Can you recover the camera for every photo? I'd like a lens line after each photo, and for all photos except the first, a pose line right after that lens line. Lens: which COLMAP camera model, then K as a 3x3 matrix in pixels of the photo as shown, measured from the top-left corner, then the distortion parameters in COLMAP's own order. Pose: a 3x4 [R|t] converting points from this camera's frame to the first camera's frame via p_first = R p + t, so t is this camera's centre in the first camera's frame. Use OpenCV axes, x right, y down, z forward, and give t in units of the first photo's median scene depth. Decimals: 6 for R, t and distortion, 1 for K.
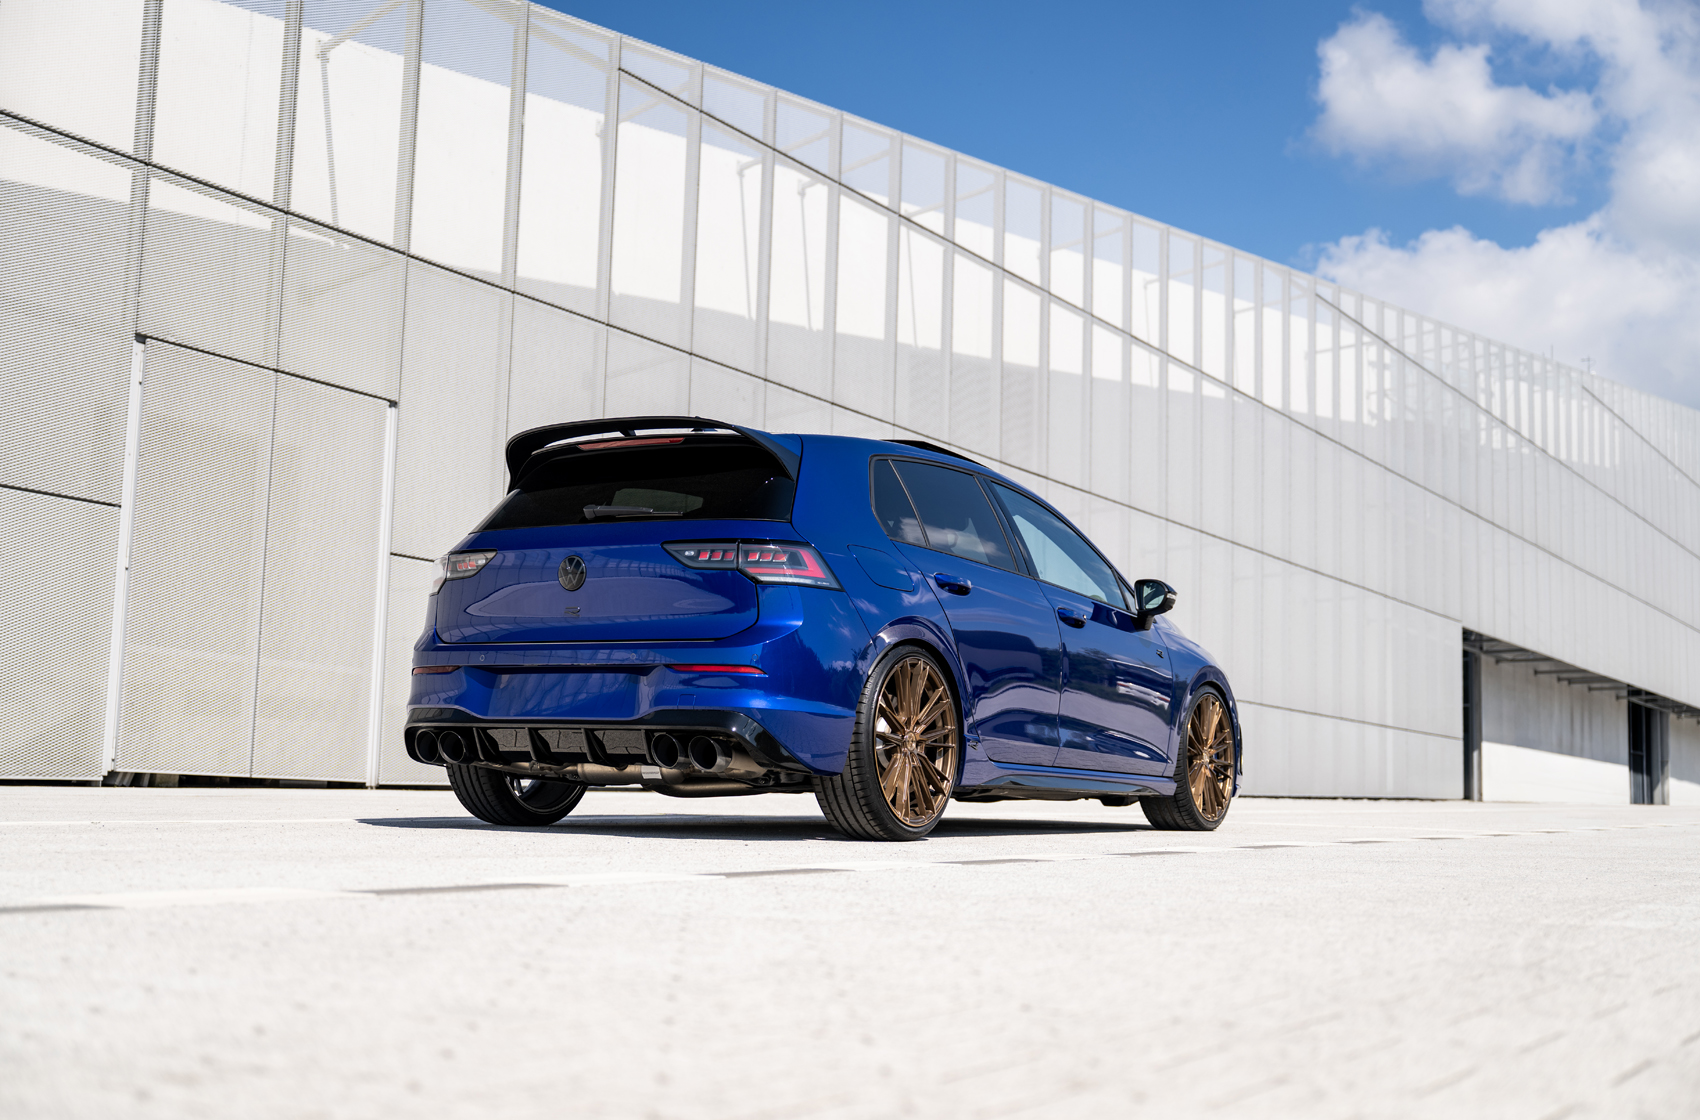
lens RADIAL K [[2138.7, 0, 850.0], [0, 2138.7, 560.0], [0, 0, 1]] dist [0.022571, 0.048495]
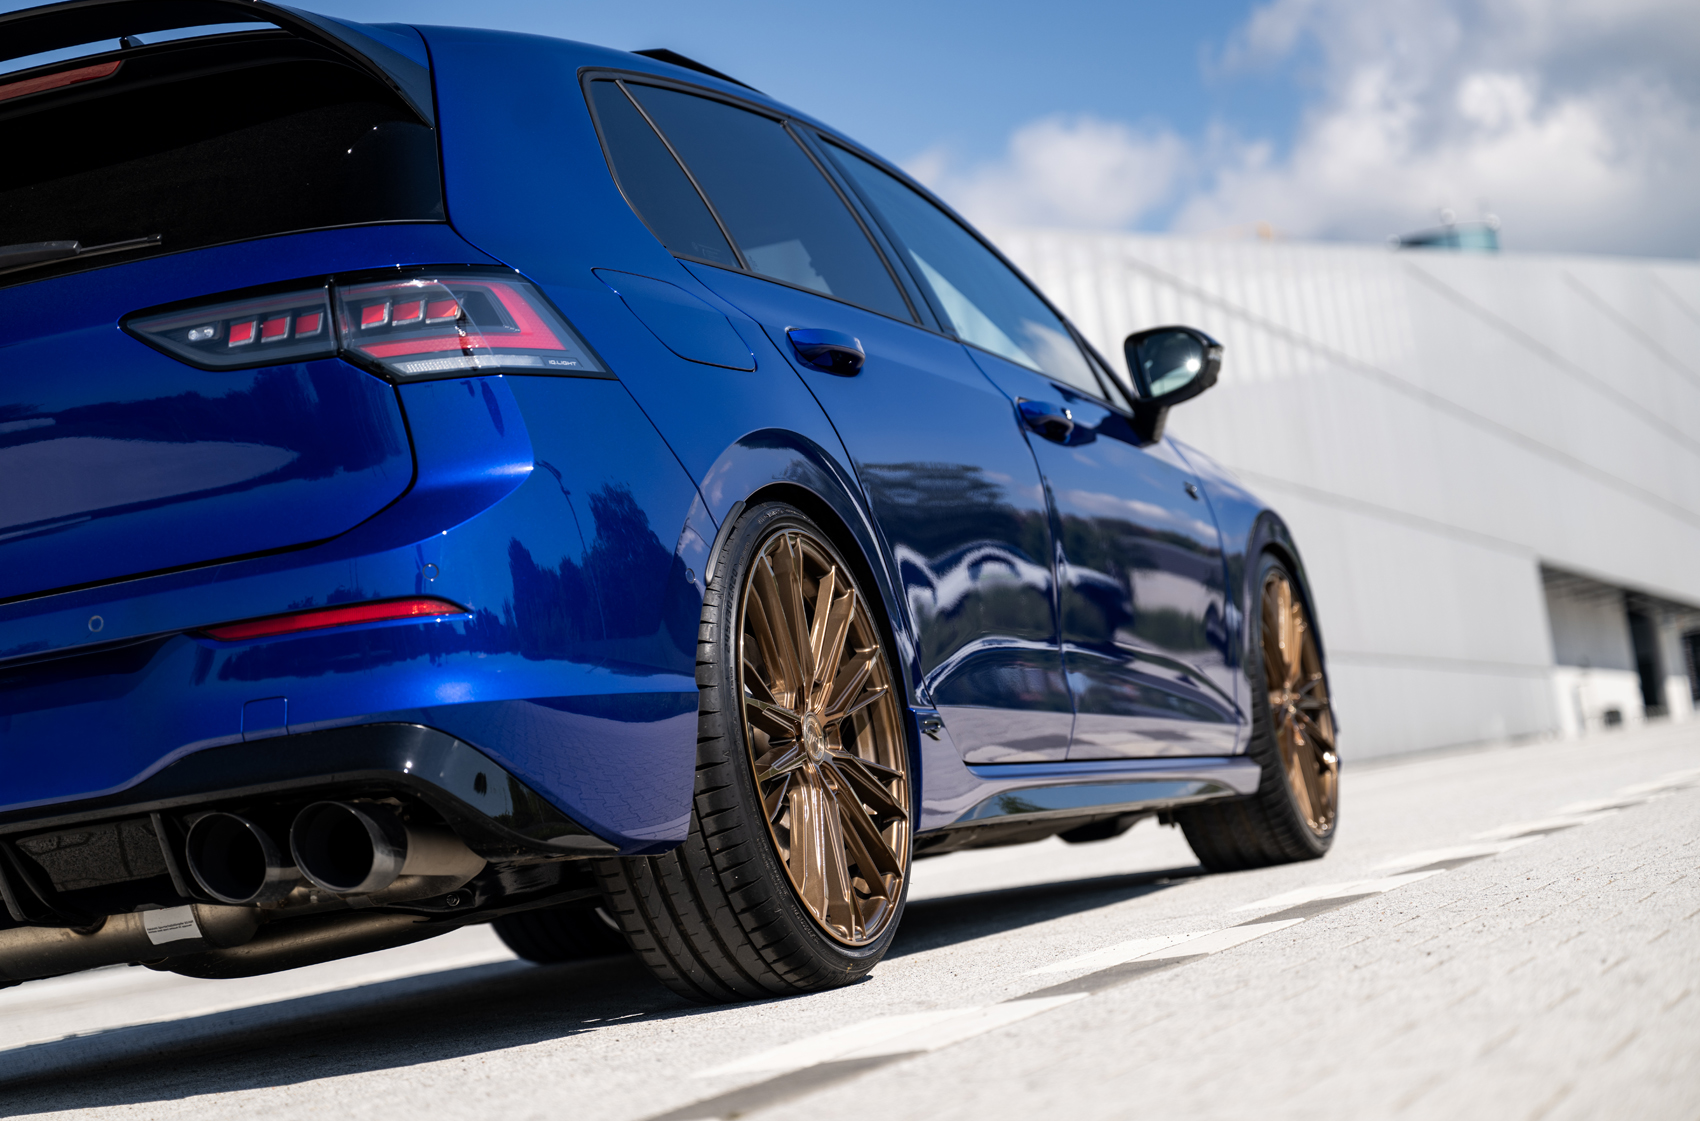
lens RADIAL K [[3407.0, 0, 850.0], [0, 3407.0, 560.5], [0, 0, 1]] dist [-0.113732, -0.177463]
pose [[0.969515, -0.149438, 0.194187, -0.086039], [0.147428, 0.988761, 0.024846, 0.038346], [-0.195717, 0.004541, 0.980650, 0.389305]]
